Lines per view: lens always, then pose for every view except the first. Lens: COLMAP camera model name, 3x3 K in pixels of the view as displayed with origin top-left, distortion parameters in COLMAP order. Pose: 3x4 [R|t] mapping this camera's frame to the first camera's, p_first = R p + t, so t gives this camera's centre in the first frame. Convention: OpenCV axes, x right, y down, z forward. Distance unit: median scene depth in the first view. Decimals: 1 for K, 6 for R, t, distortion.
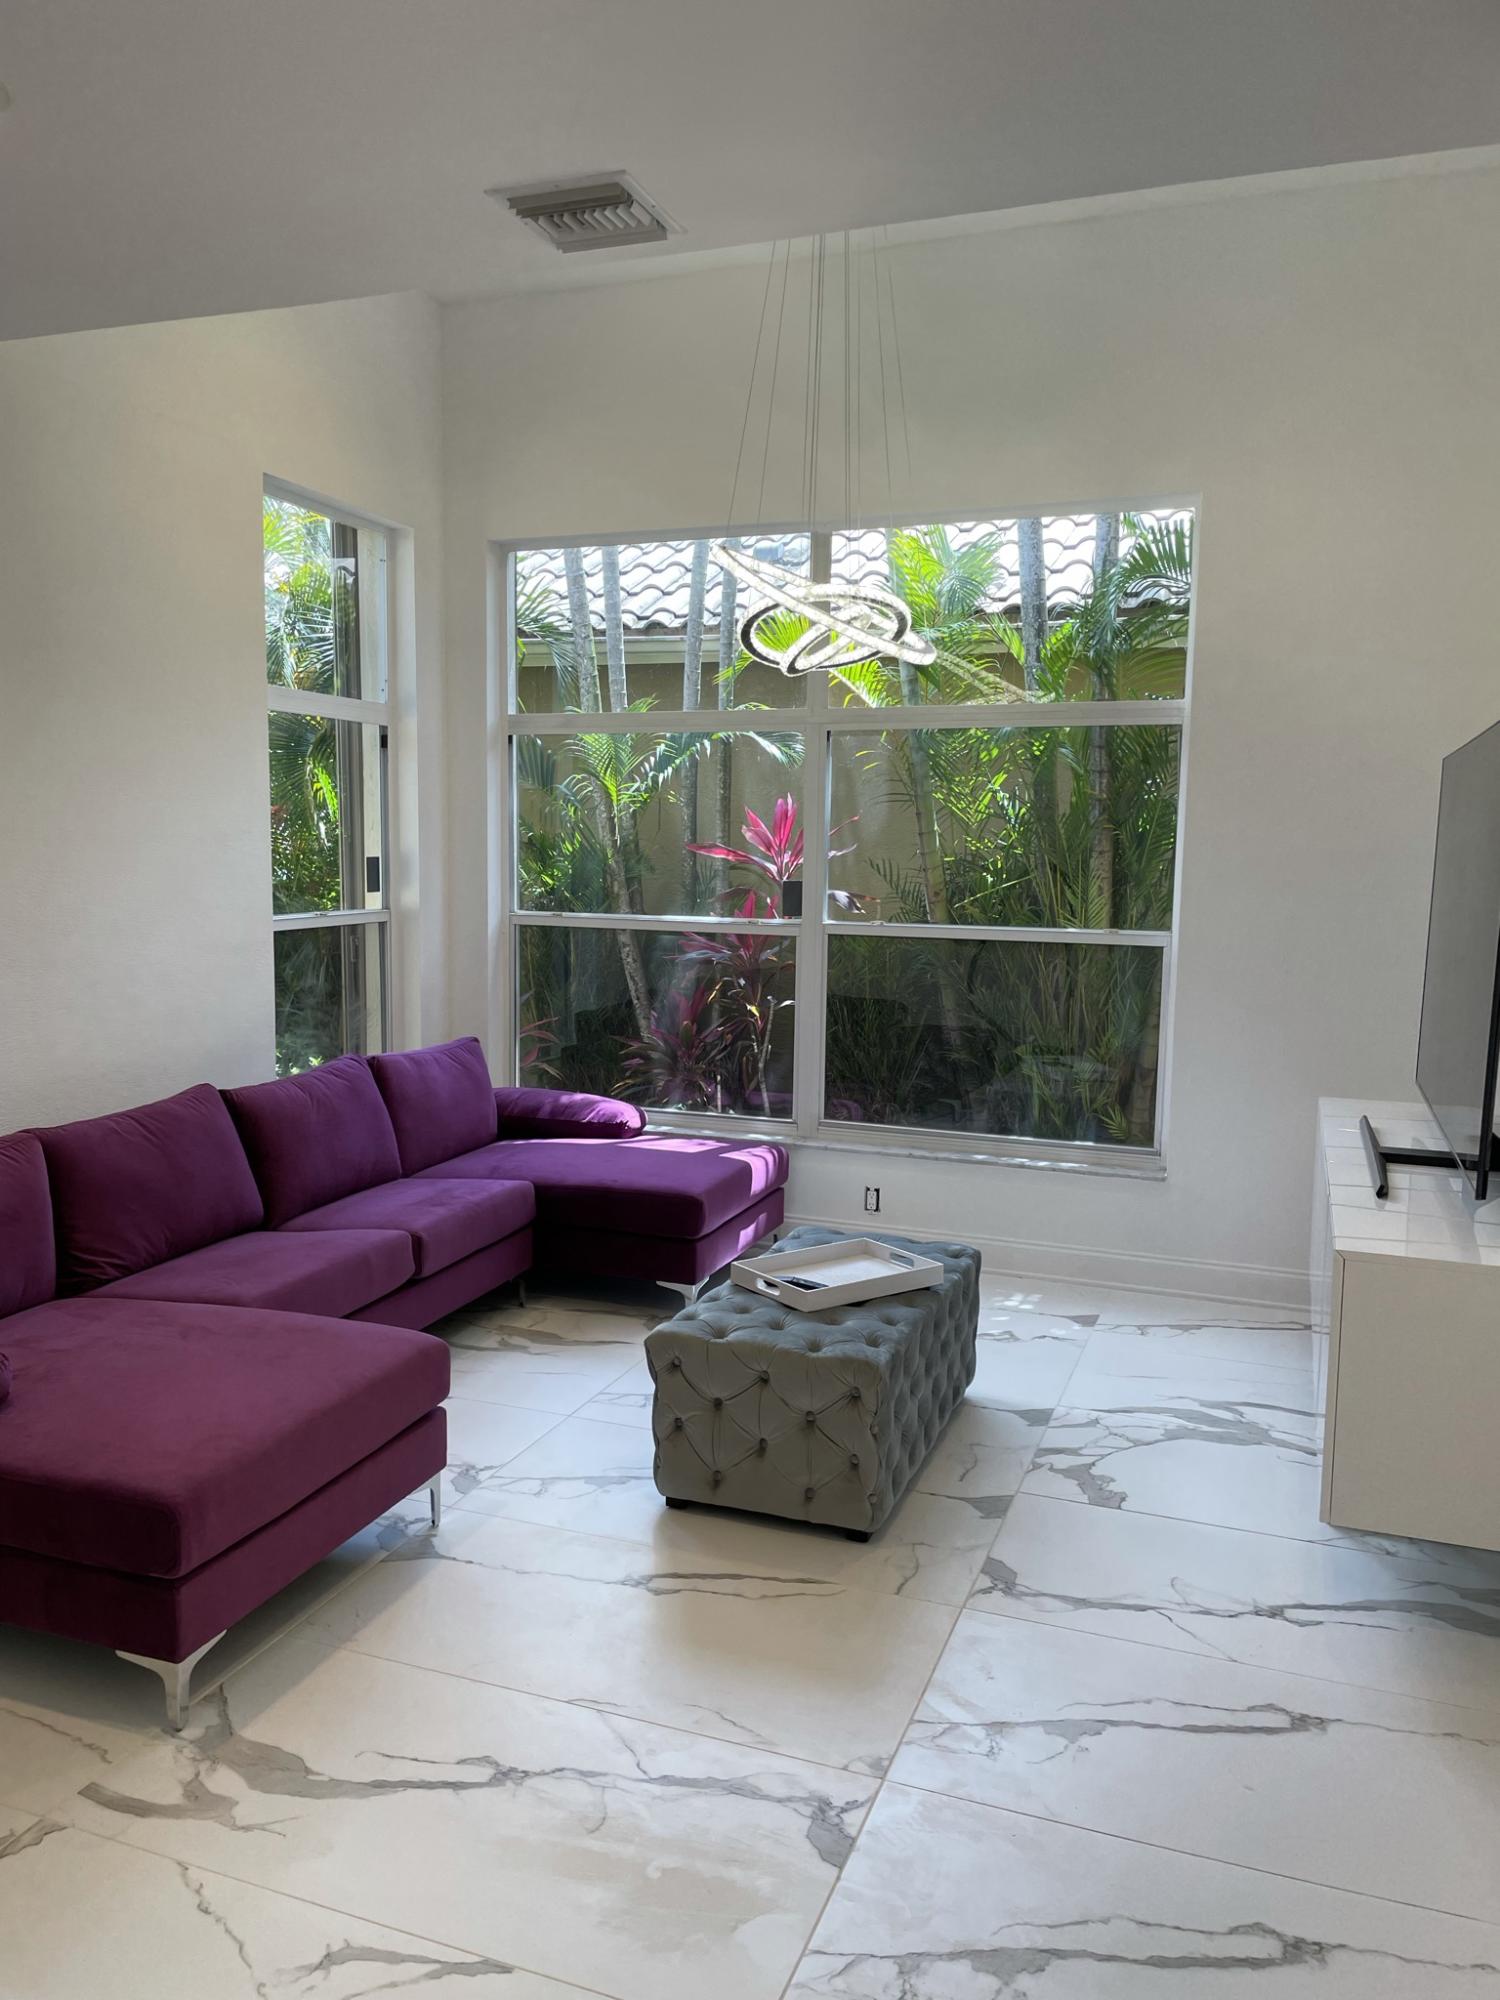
lens RADIAL K [[1526.6, 0, 749.6], [0, 1526.6, 1002.0], [0, 0, 1]] dist [-0.005913, -0.009501]
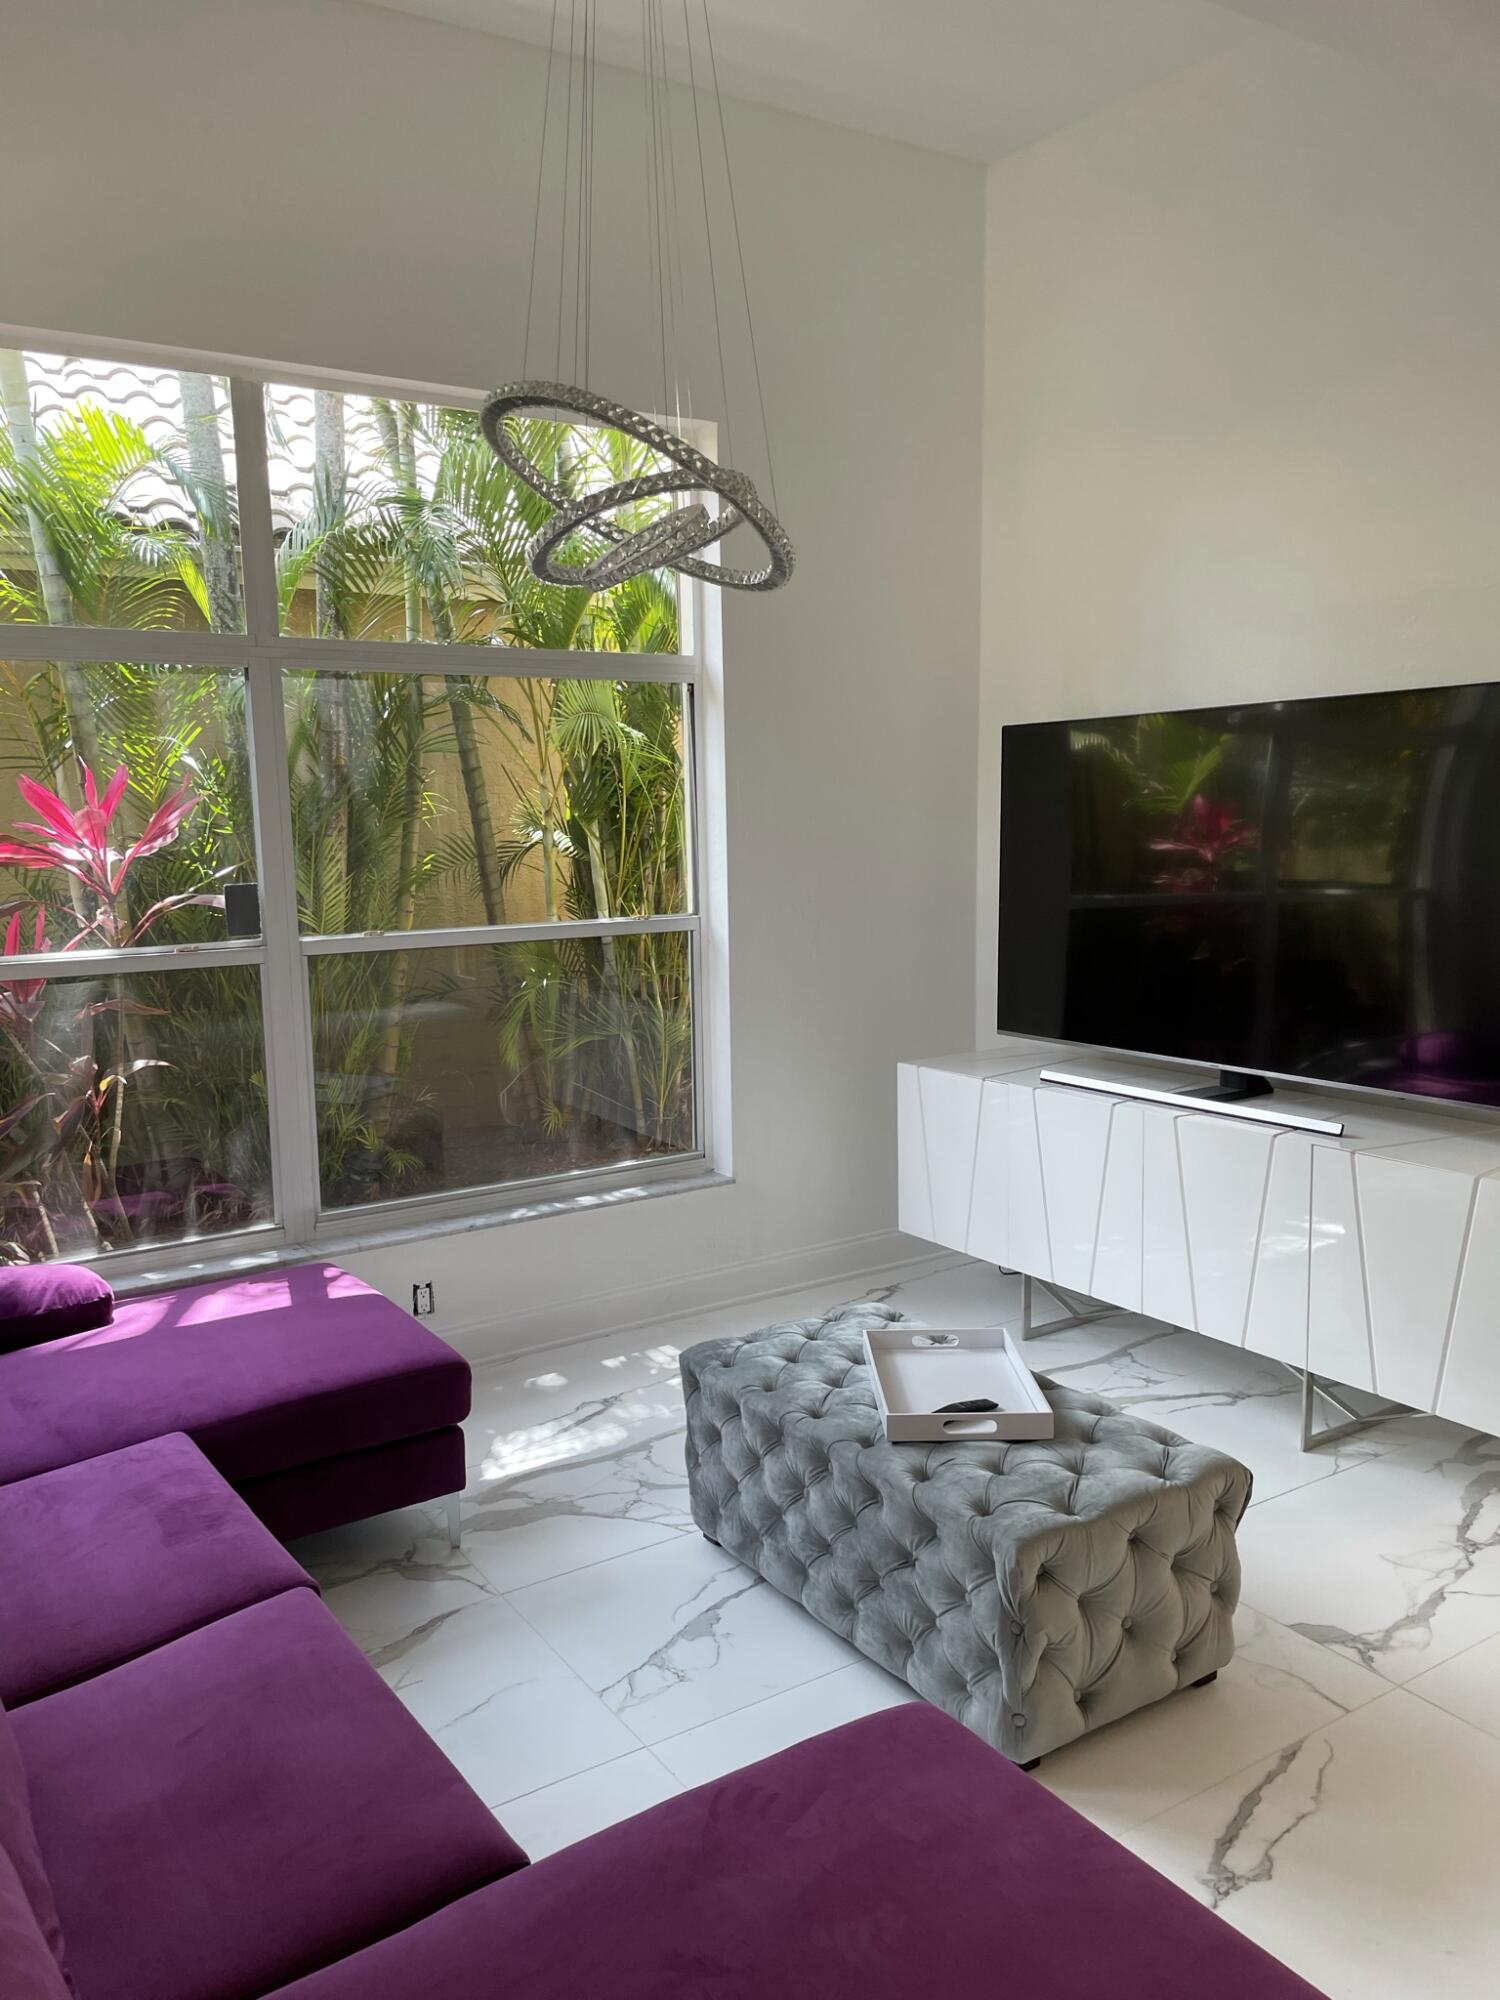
lens RADIAL K [[1526.6, 0, 746.2], [0, 1526.6, 1000.0], [0, 0, 1]] dist [-0.005913, -0.009501]
pose [[0.607286, -0.137895, 0.782425, -0.394735], [0.119794, 0.989456, 0.081404, -0.058805], [-0.785400, 0.044295, 0.617401, 0.409154]]
